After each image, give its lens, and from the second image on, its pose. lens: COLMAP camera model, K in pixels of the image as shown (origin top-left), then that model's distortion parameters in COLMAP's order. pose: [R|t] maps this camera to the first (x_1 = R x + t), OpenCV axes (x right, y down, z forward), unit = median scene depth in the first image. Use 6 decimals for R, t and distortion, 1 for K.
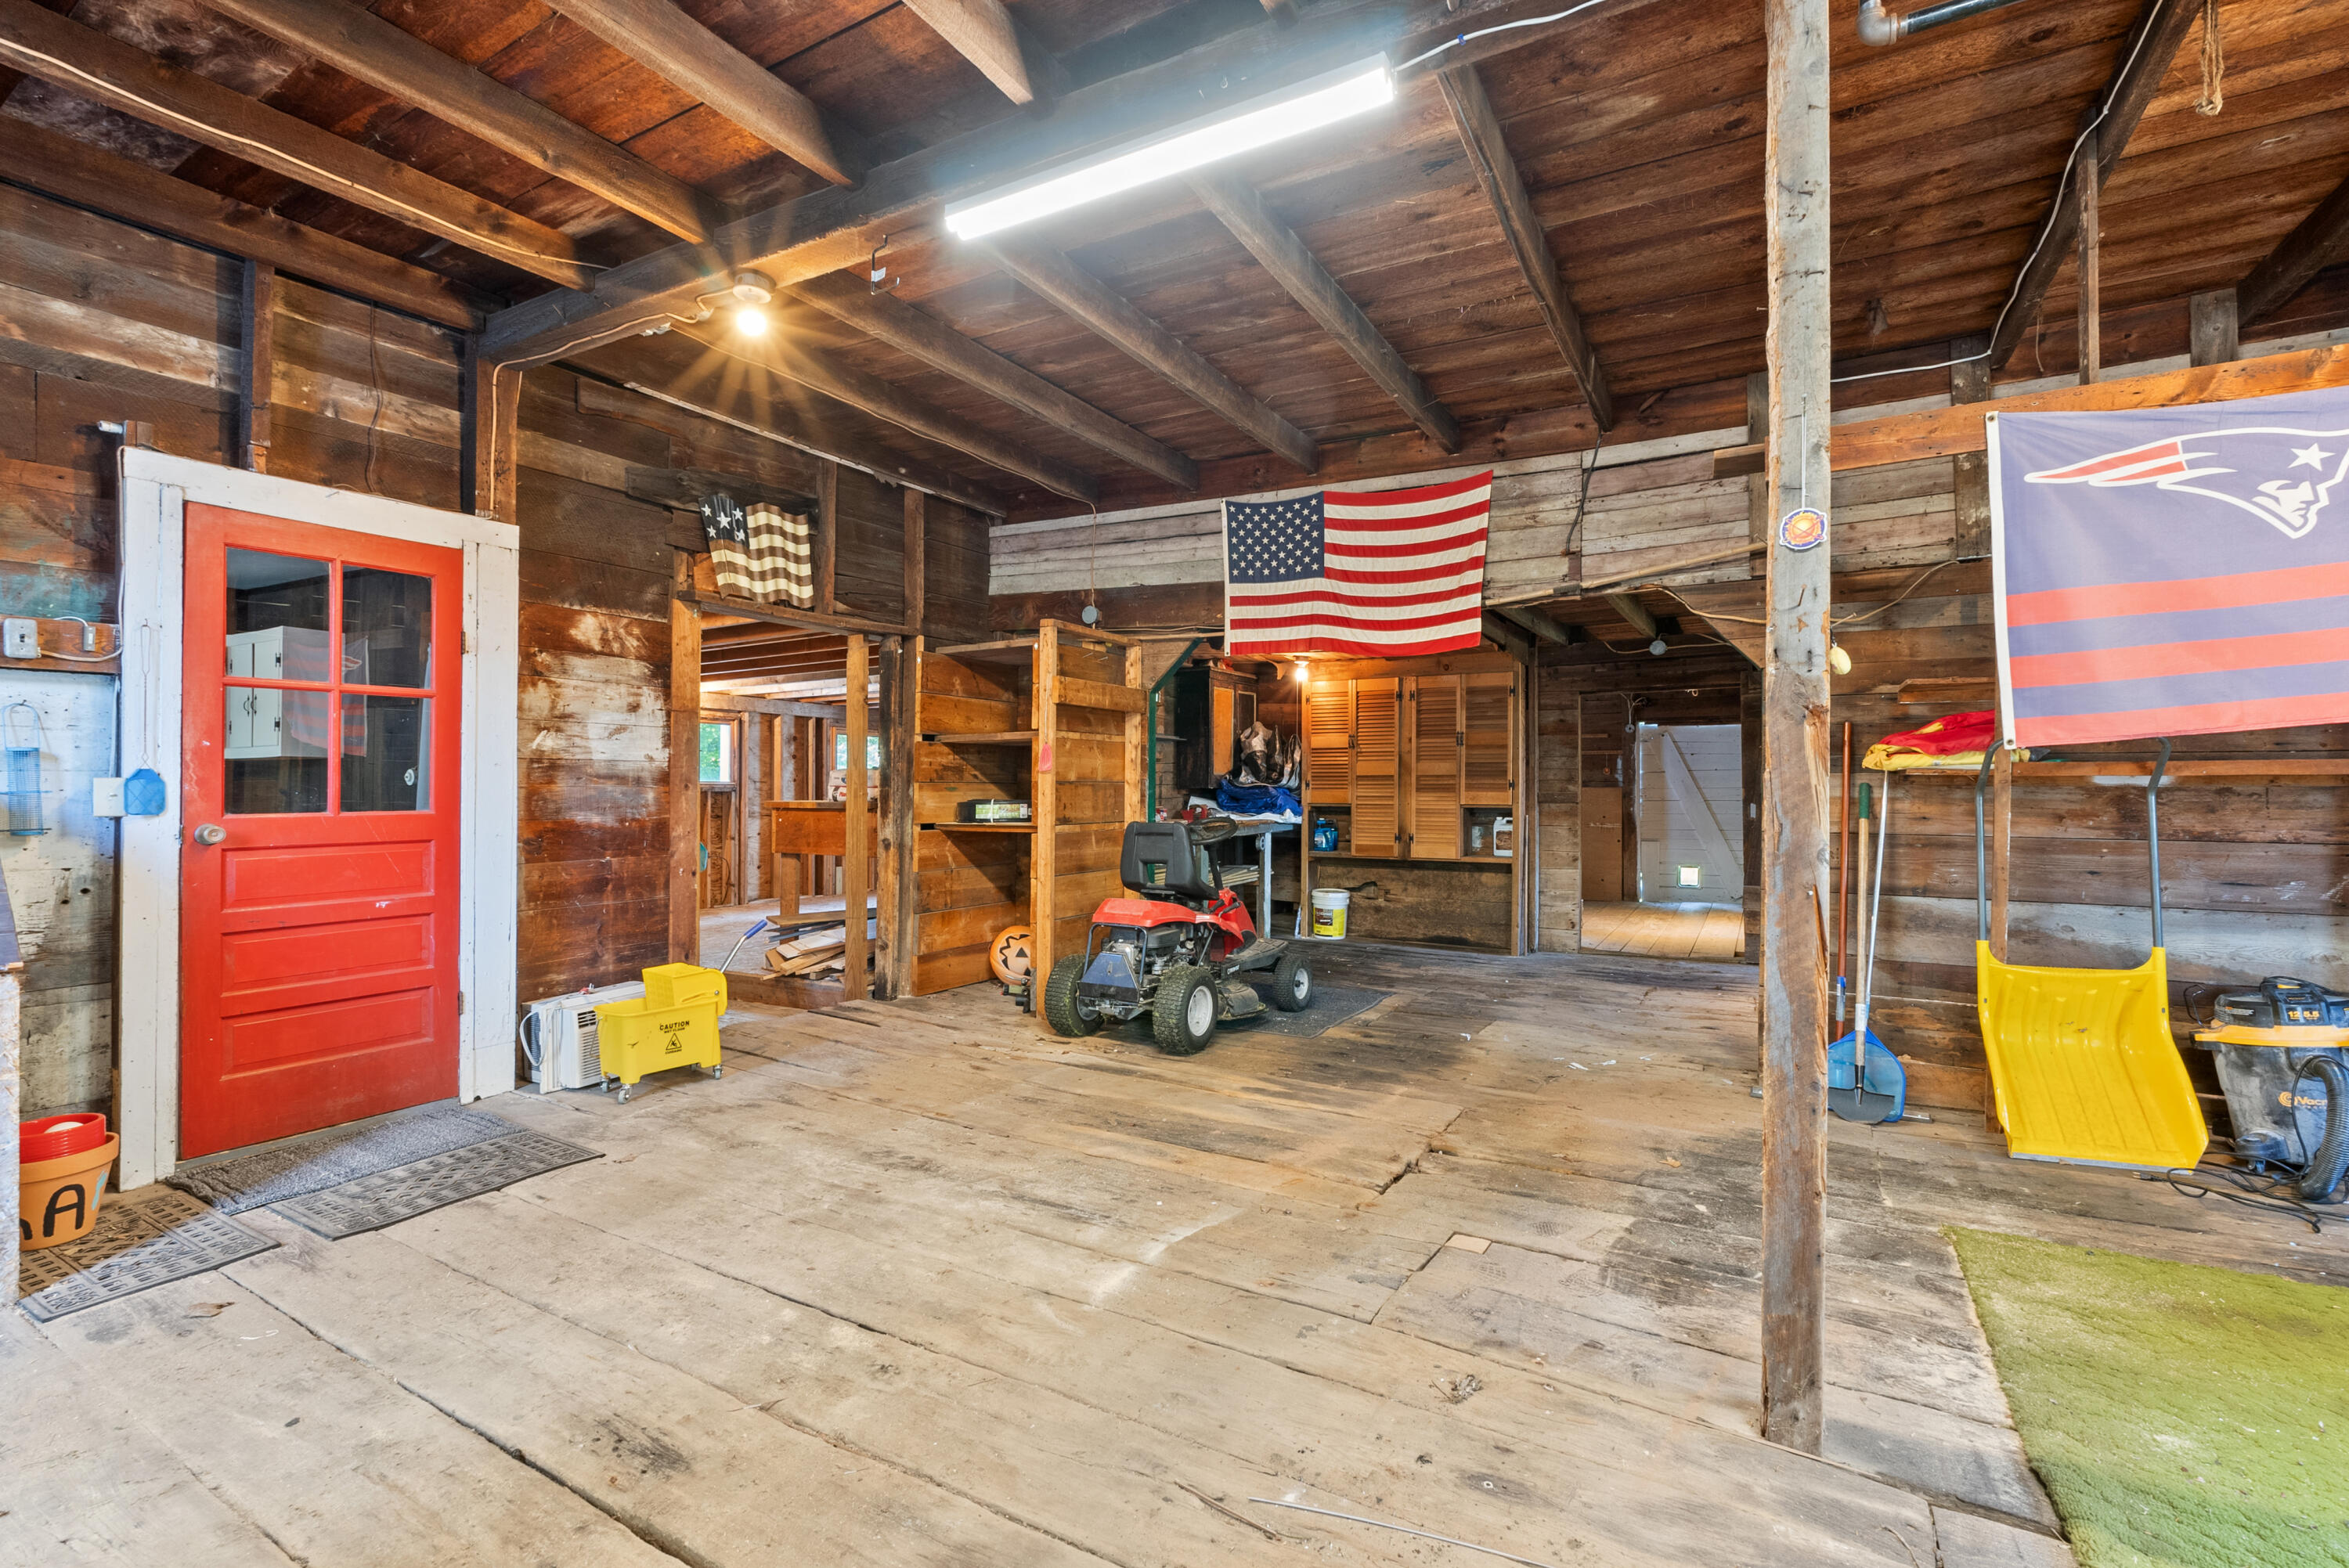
lens RADIAL K [[1047.3, 0, 1186.9], [0, 1047.3, 791.4], [0, 0, 1]] dist [-0.003897, 0.000729]
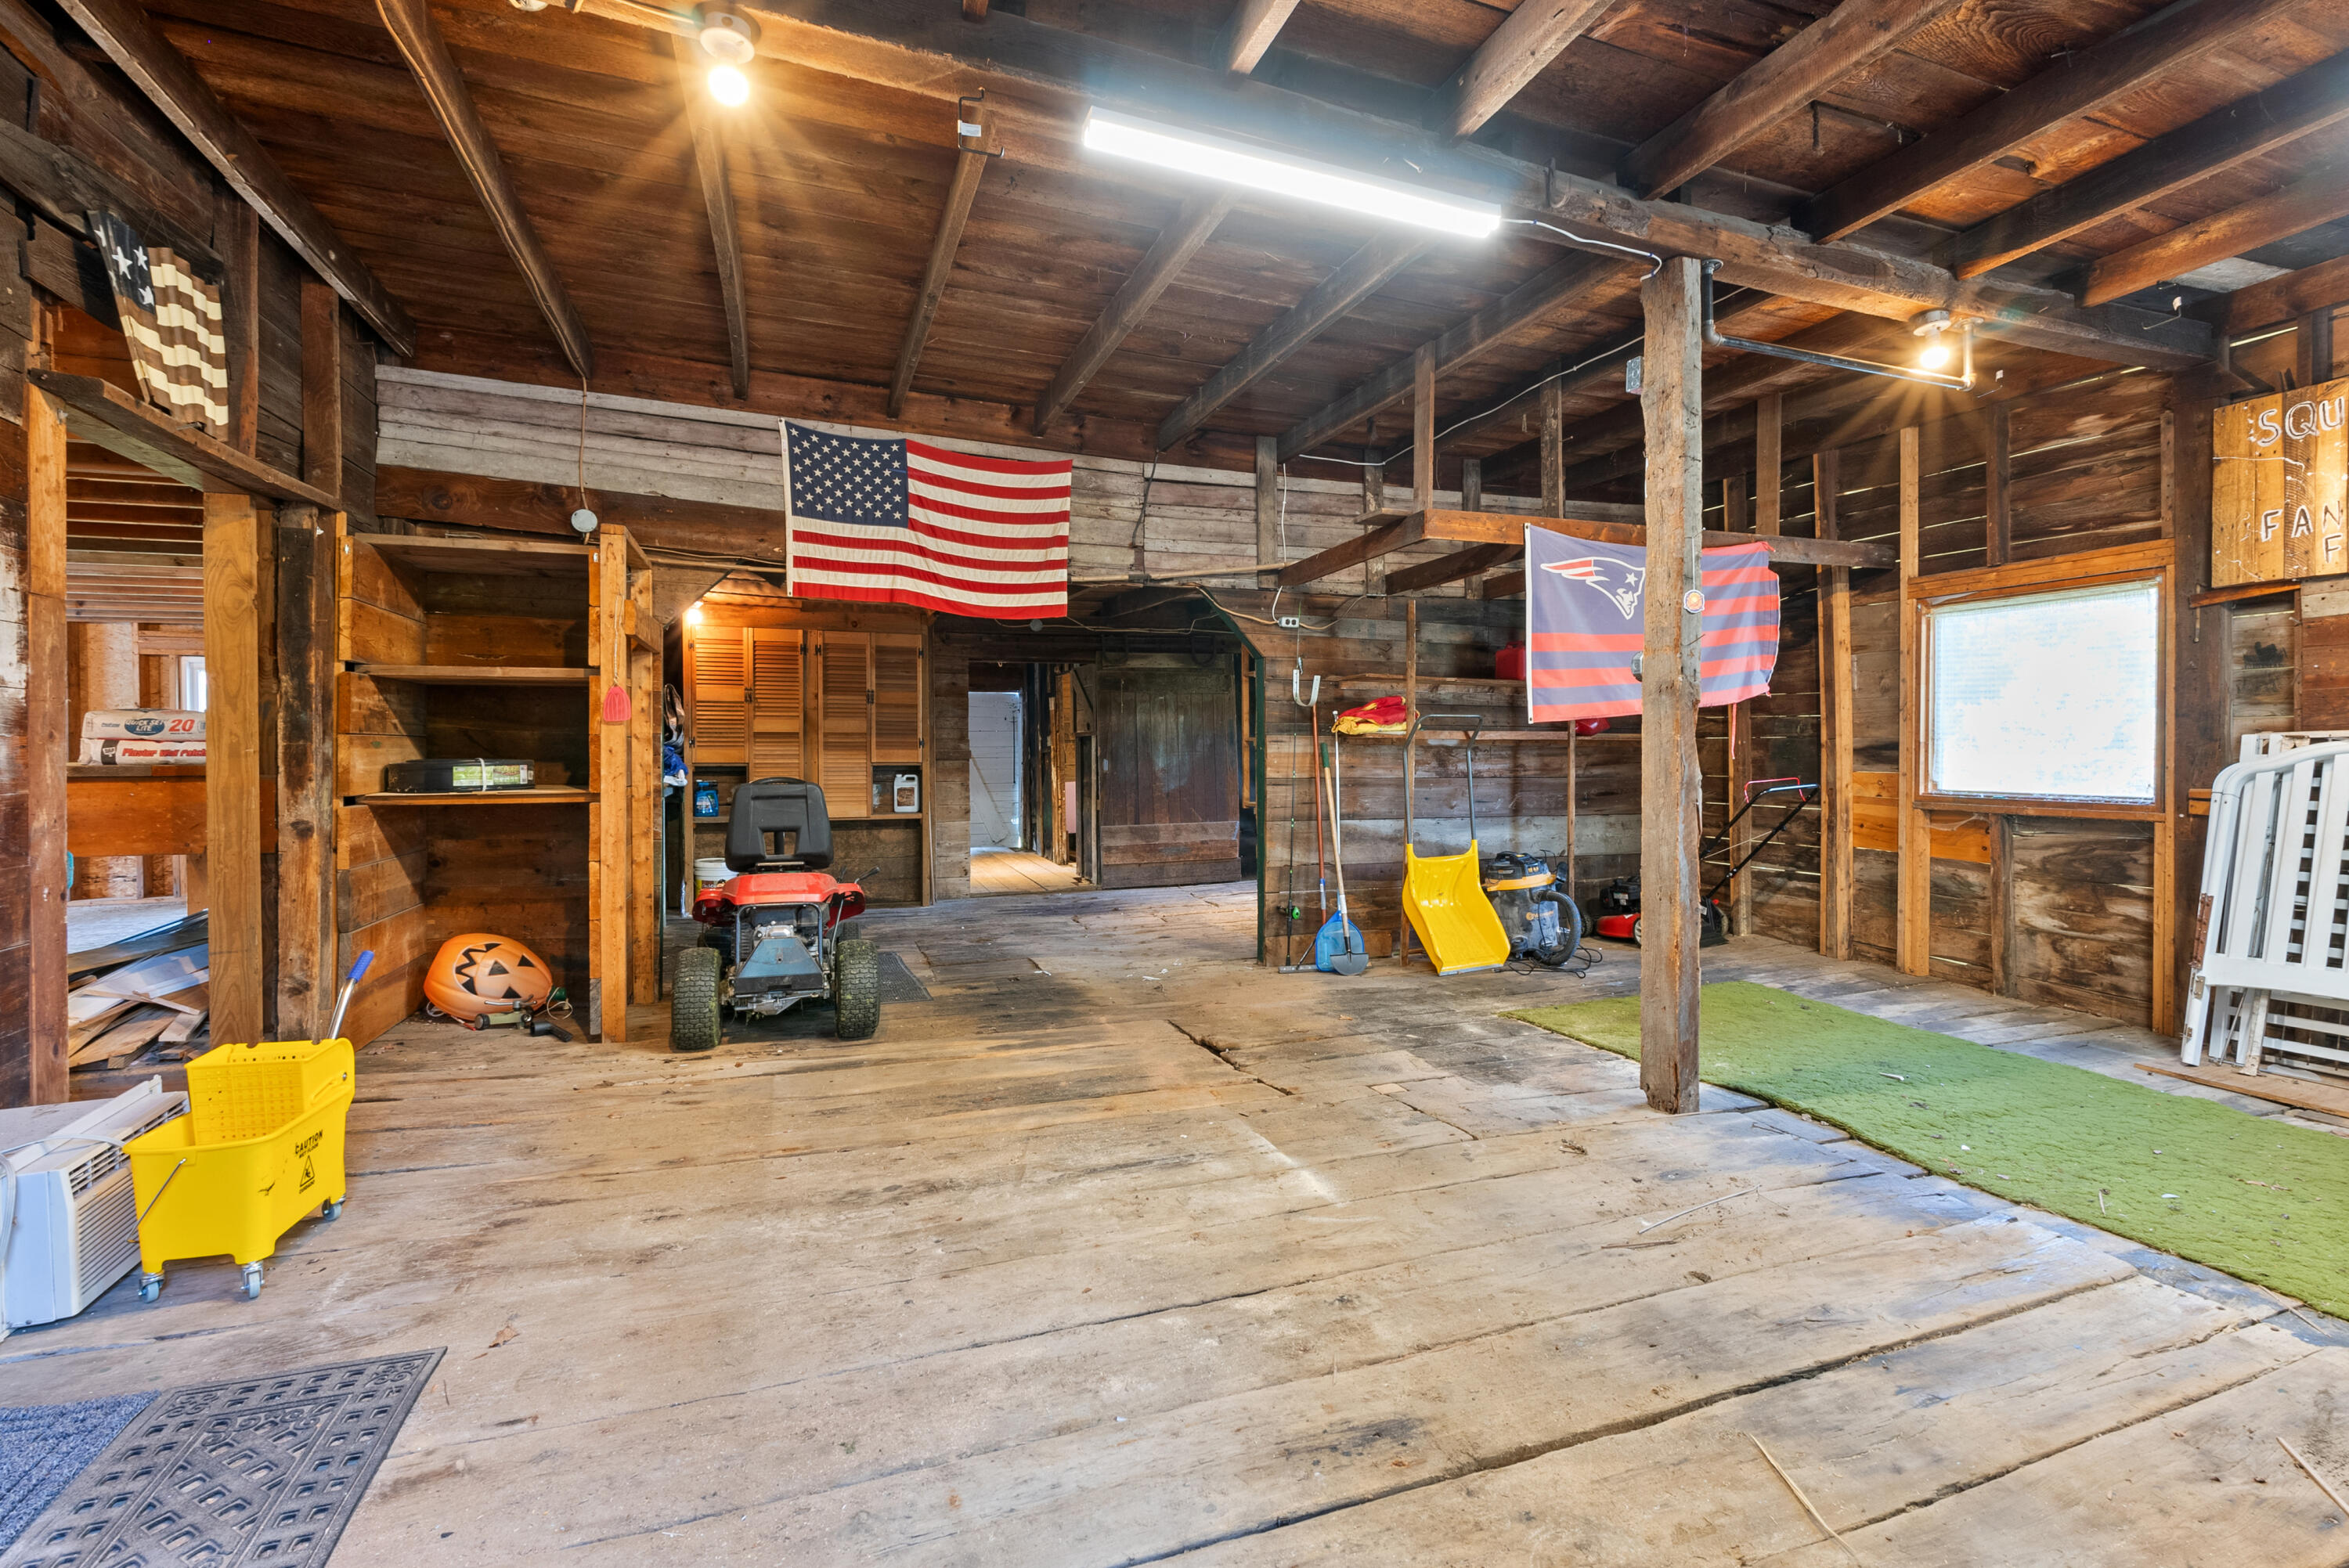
lens RADIAL K [[1047.3, 0, 1196.1], [0, 1047.3, 763.8], [0, 0, 1]] dist [-0.003897, 0.000729]
pose [[0.634769, -0.009438, 0.772644, -0.534432], [0.000111, 0.999927, 0.012123, 0.002881], [-0.772702, -0.007610, 0.634723, 0.207005]]
